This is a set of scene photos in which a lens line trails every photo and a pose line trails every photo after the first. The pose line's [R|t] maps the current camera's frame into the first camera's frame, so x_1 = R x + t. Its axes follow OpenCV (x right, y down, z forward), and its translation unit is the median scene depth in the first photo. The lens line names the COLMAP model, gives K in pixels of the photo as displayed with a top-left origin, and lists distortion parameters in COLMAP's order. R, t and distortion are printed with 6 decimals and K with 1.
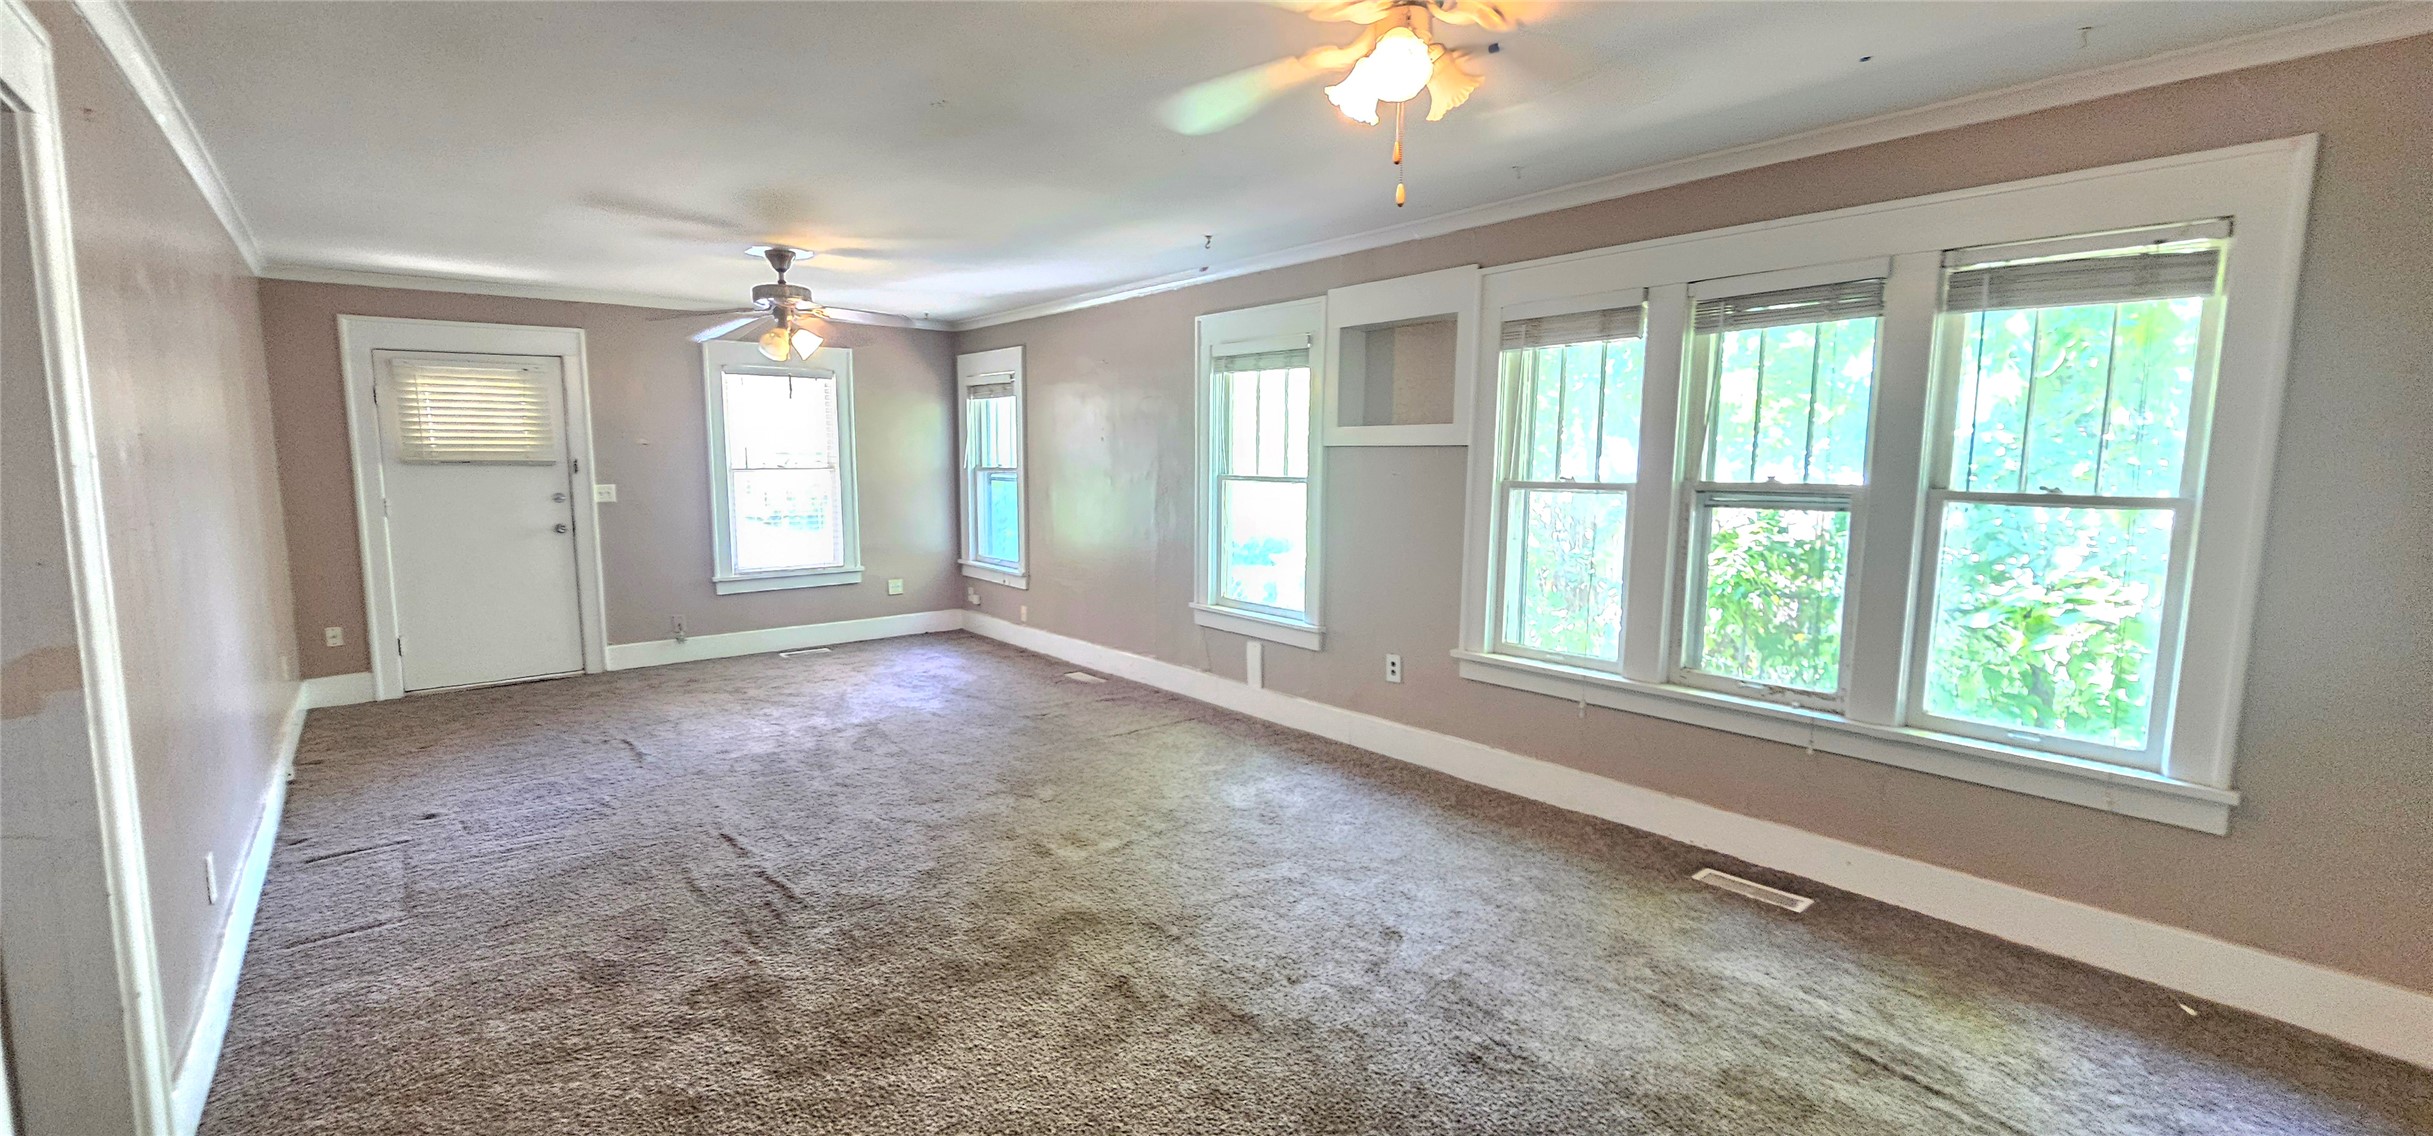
lens RADIAL K [[998.0, 0, 1205.0], [0, 998.0, 579.4], [0, 0, 1]] dist [-0.001785, 0.002538]
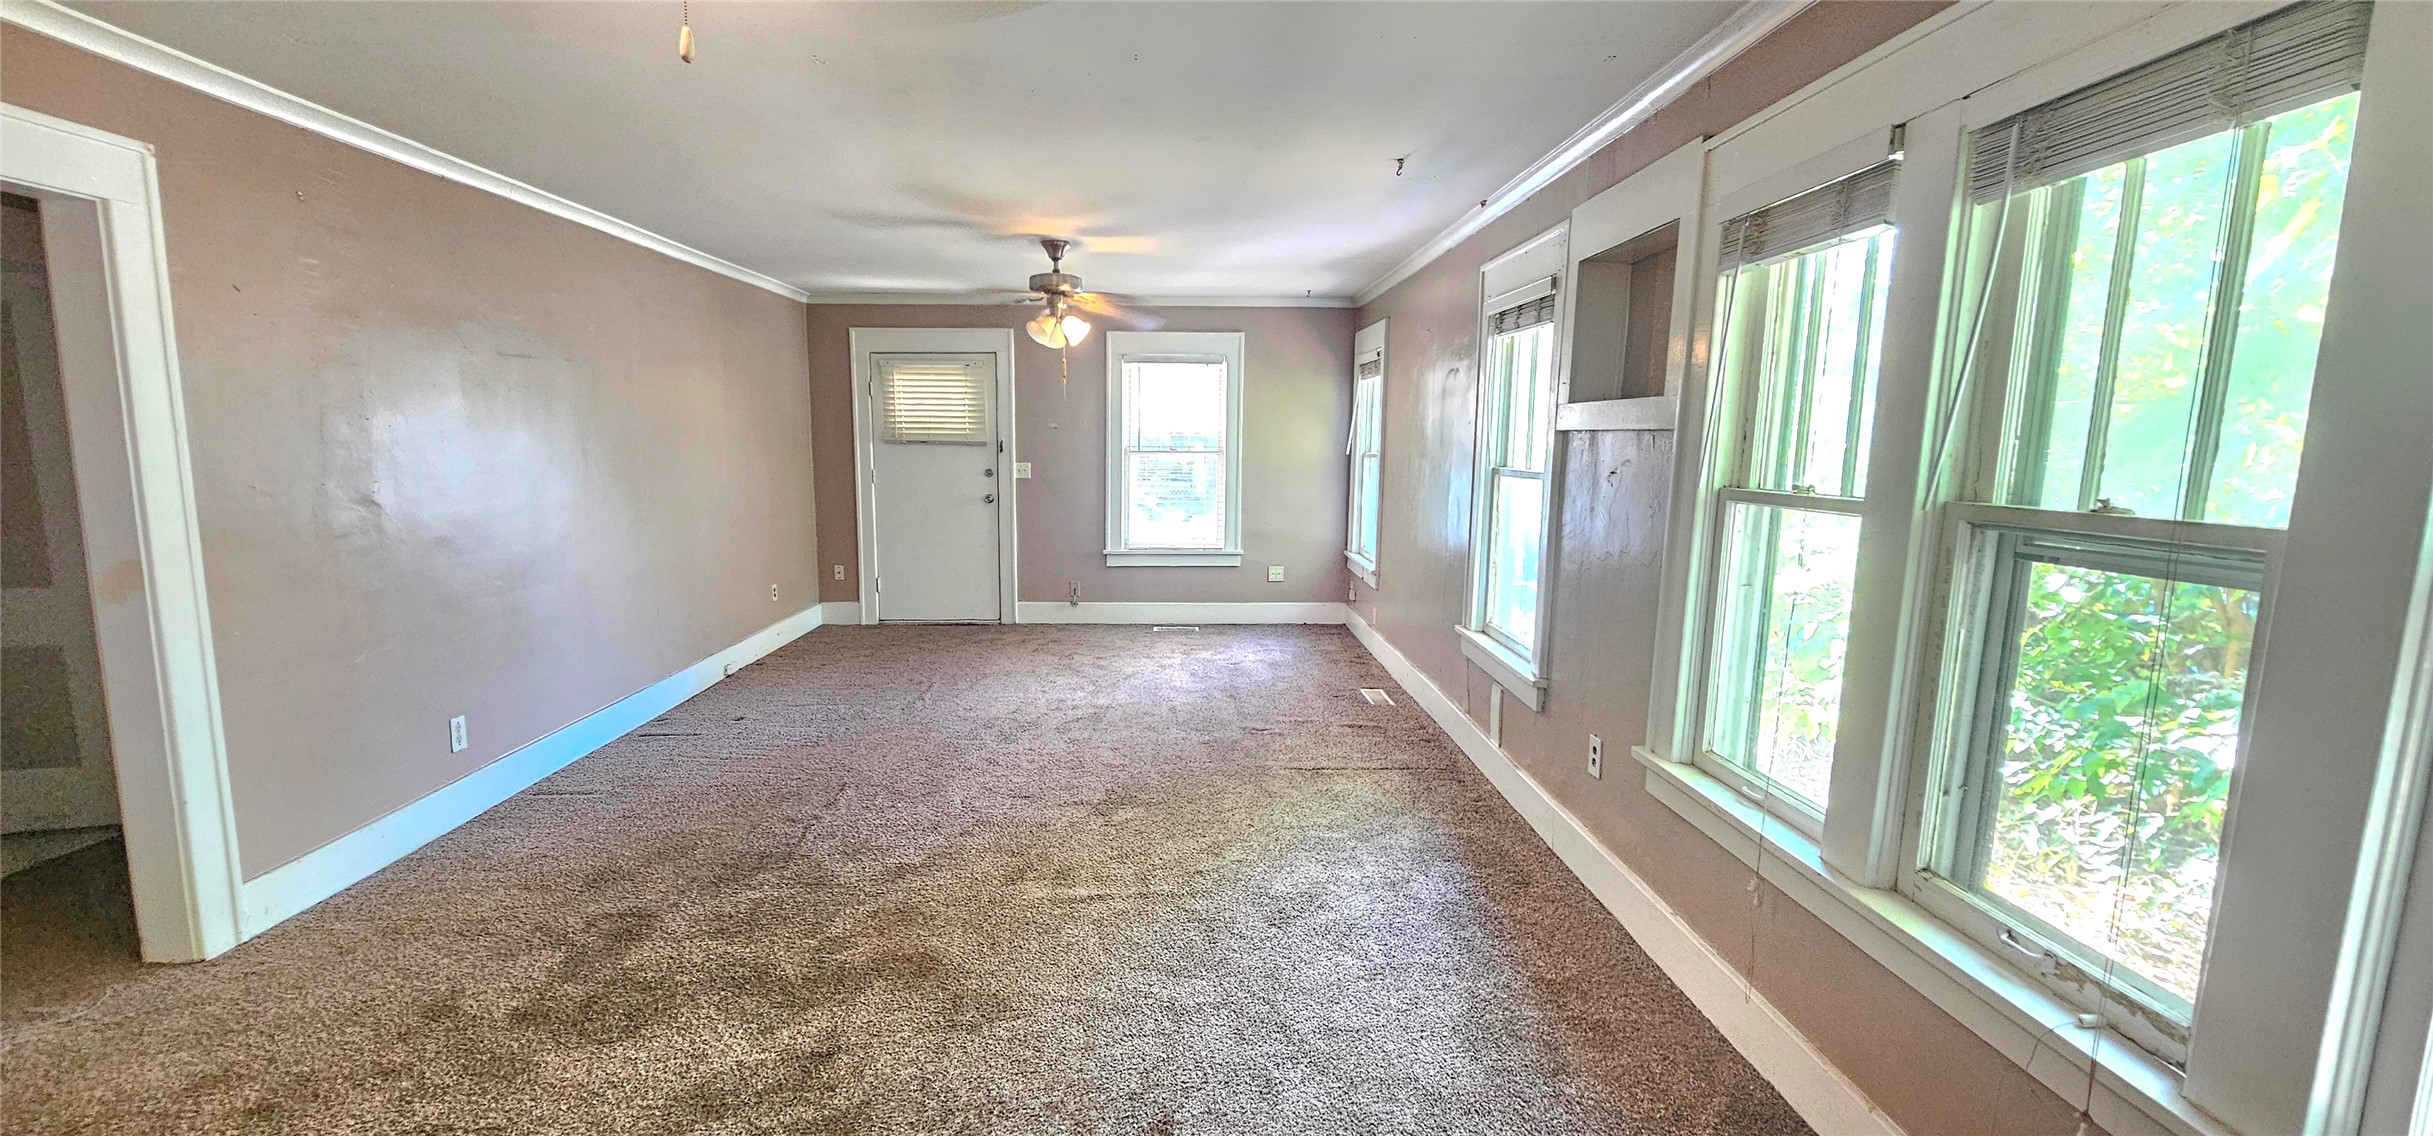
lens RADIAL K [[998.0, 0, 1203.3], [0, 998.0, 580.0], [0, 0, 1]] dist [-0.001785, 0.002538]
pose [[0.791868, 0.093855, -0.603436, 0.359534], [-0.084653, 0.995450, 0.043740, -0.036787], [0.604796, 0.016447, 0.796211, 0.276372]]
